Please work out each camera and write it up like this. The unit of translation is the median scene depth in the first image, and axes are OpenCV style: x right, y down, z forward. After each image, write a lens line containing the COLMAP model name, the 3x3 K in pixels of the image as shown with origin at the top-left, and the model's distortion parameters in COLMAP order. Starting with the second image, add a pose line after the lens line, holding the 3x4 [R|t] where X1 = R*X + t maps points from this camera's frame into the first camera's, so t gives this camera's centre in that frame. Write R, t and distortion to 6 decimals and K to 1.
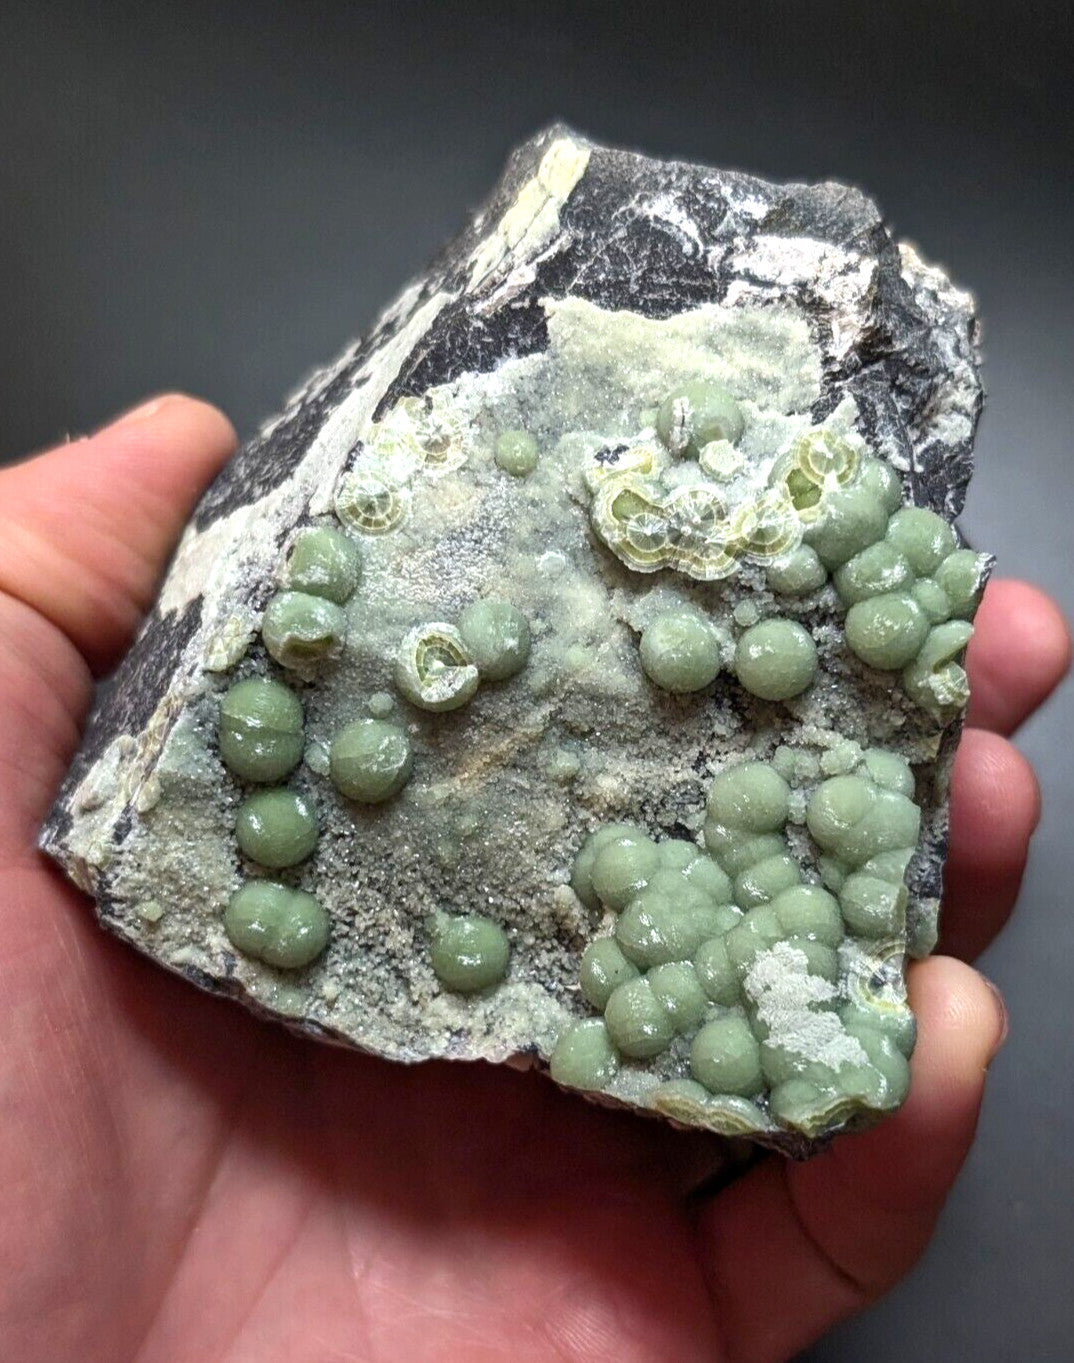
lens RADIAL K [[2118.5, 0, 545.5], [0, 2118.5, 737.6], [0, 0, 1]] dist [0.280064, -1.994640]
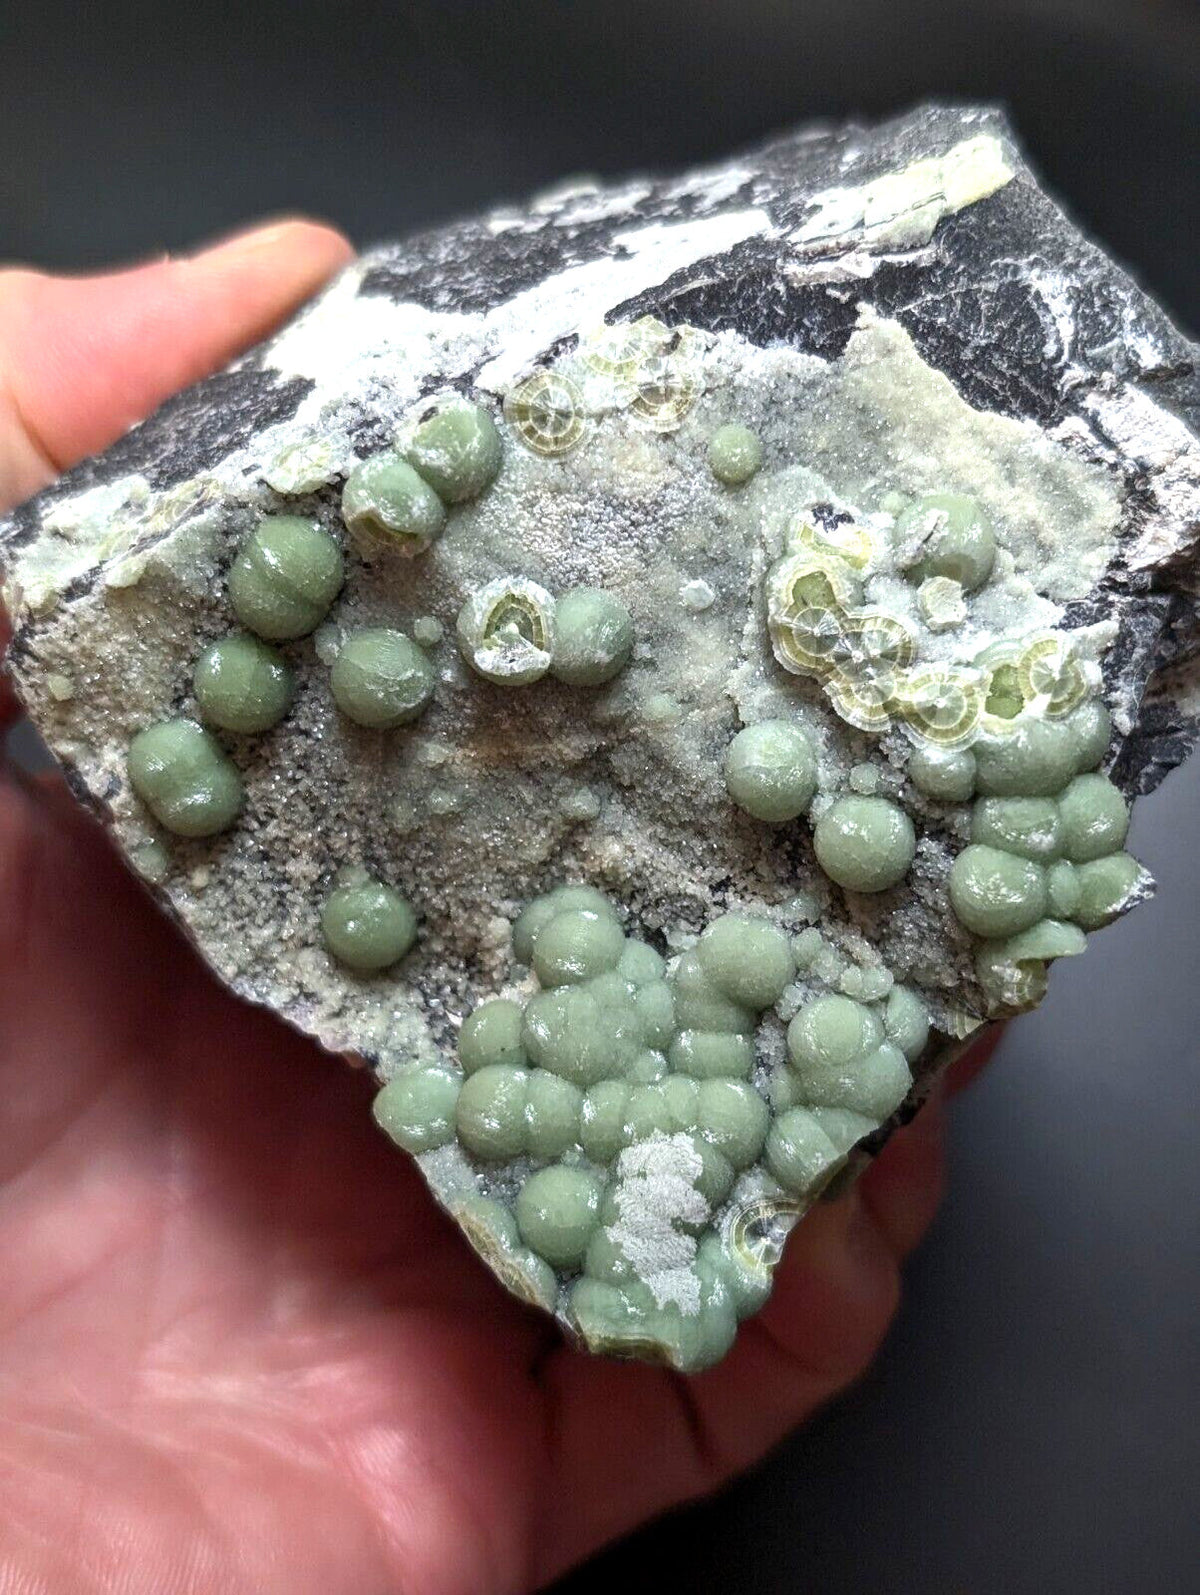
lens RADIAL K [[2120.5, 0, 629.8], [0, 2120.5, 751.4], [0, 0, 1]] dist [0.221821, -1.566887]
pose [[0.848063, 0.525254, 0.069978, -0.044092], [-0.529888, 0.839933, 0.117179, -0.112164], [0.002772, -0.136456, 0.990642, 0.183622]]
